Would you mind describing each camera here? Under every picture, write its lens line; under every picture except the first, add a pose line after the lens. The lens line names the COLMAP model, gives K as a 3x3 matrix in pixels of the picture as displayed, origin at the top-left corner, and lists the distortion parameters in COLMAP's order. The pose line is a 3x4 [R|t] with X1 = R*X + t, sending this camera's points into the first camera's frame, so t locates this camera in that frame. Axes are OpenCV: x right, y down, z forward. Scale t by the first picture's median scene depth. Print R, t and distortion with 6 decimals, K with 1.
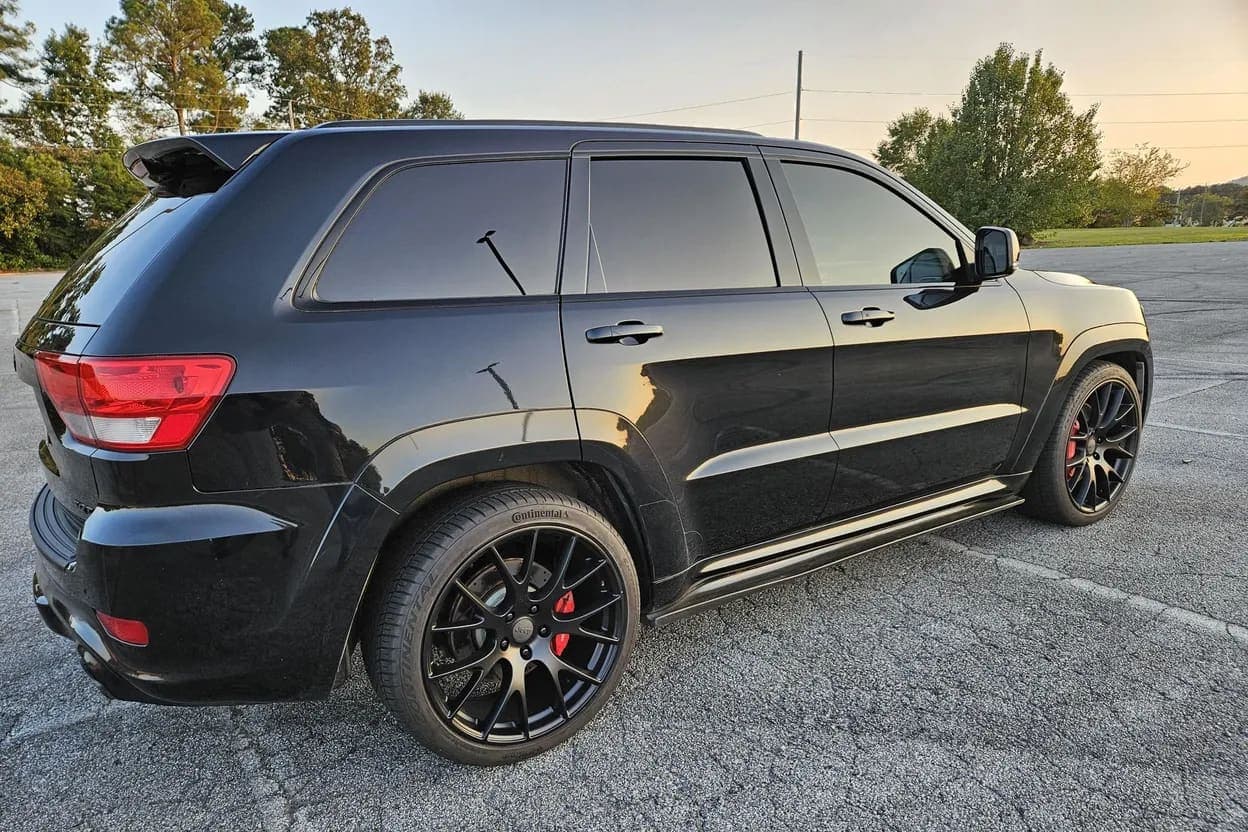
lens RADIAL K [[840.3, 0, 631.9], [0, 840.3, 449.1], [0, 0, 1]] dist [0.063350, -0.046883]
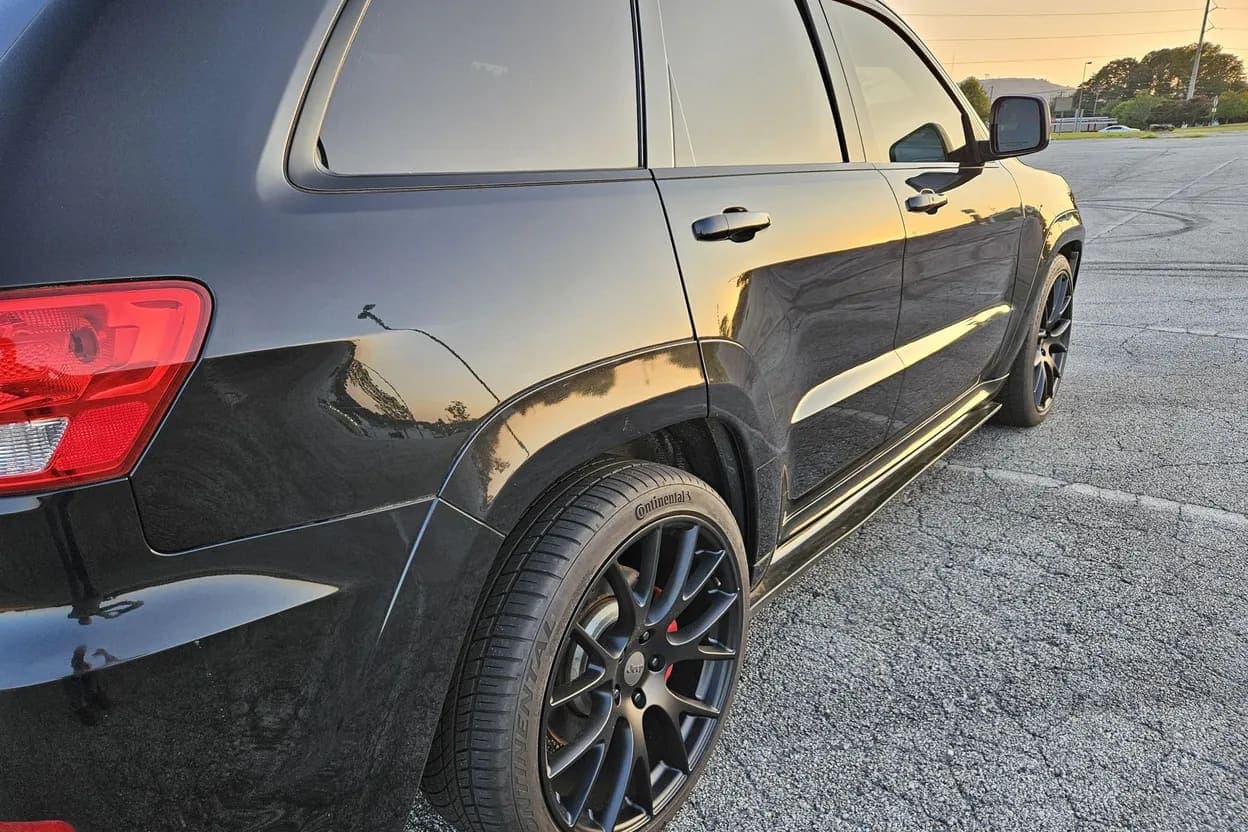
lens RADIAL K [[840.3, 0, 629.6], [0, 840.3, 438.8], [0, 0, 1]] dist [0.063350, -0.046883]
pose [[0.955728, -0.100275, 0.276637, -0.292907], [0.076804, 0.992563, 0.094441, -0.035302], [-0.284050, -0.069013, 0.956323, 0.342306]]
